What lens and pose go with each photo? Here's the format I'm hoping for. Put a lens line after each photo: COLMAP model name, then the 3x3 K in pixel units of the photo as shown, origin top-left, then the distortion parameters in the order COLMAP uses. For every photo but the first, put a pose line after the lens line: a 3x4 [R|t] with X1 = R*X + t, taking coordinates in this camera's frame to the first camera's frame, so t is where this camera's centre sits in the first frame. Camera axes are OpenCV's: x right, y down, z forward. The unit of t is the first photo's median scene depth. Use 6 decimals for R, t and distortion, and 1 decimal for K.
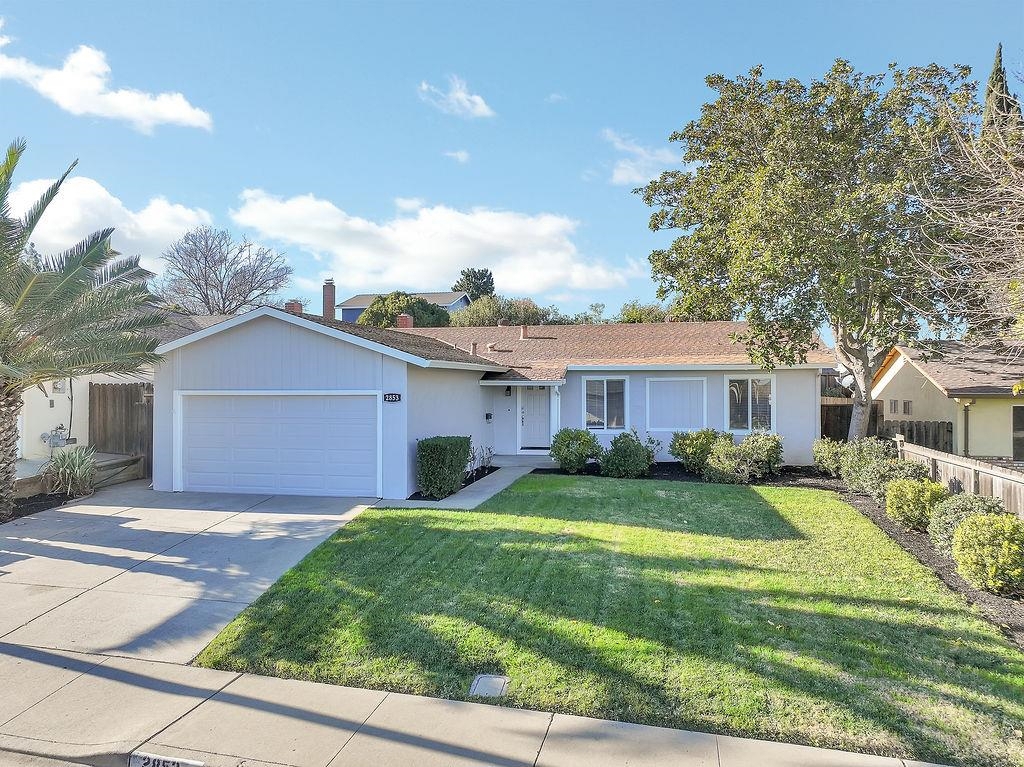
lens RADIAL K [[730.5, 0, 513.6], [0, 730.5, 386.5], [0, 0, 1]] dist [0.000364, 0.009473]
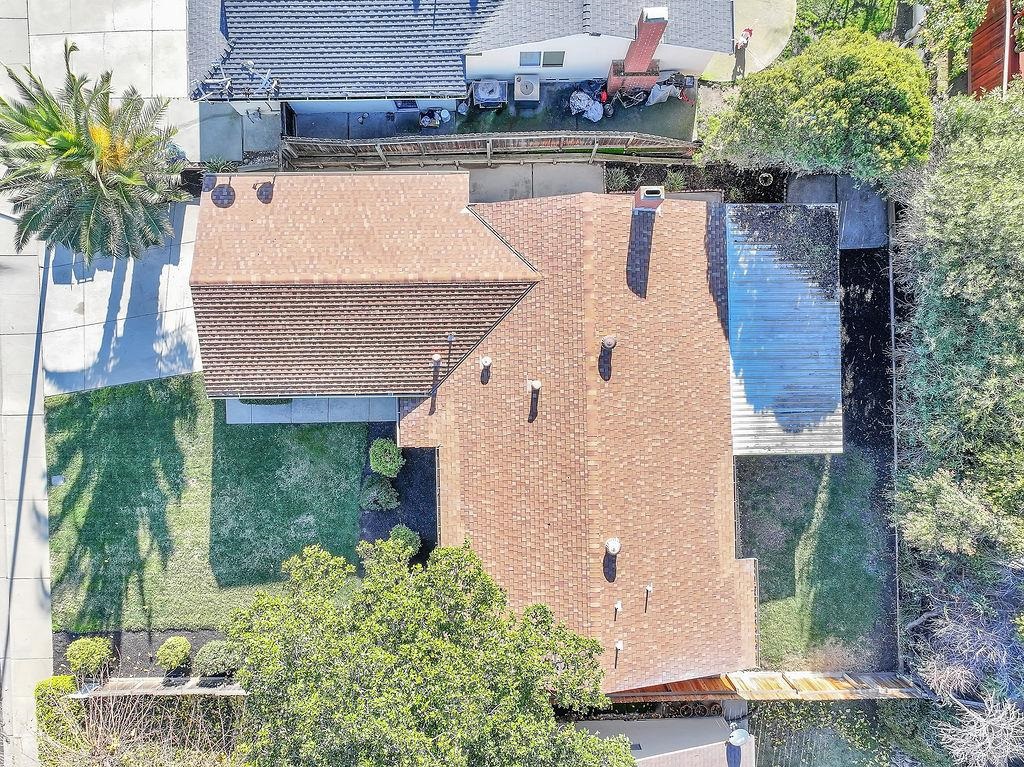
lens RADIAL K [[730.5, 0, 513.6], [0, 730.5, 386.5], [0, 0, 1]] dist [0.000364, 0.009473]
pose [[0.227530, 0.973730, -0.008942, 0.034338], [-0.018845, 0.013585, 0.999730, -1.835286], [0.973589, -0.227300, 0.021441, 1.790367]]
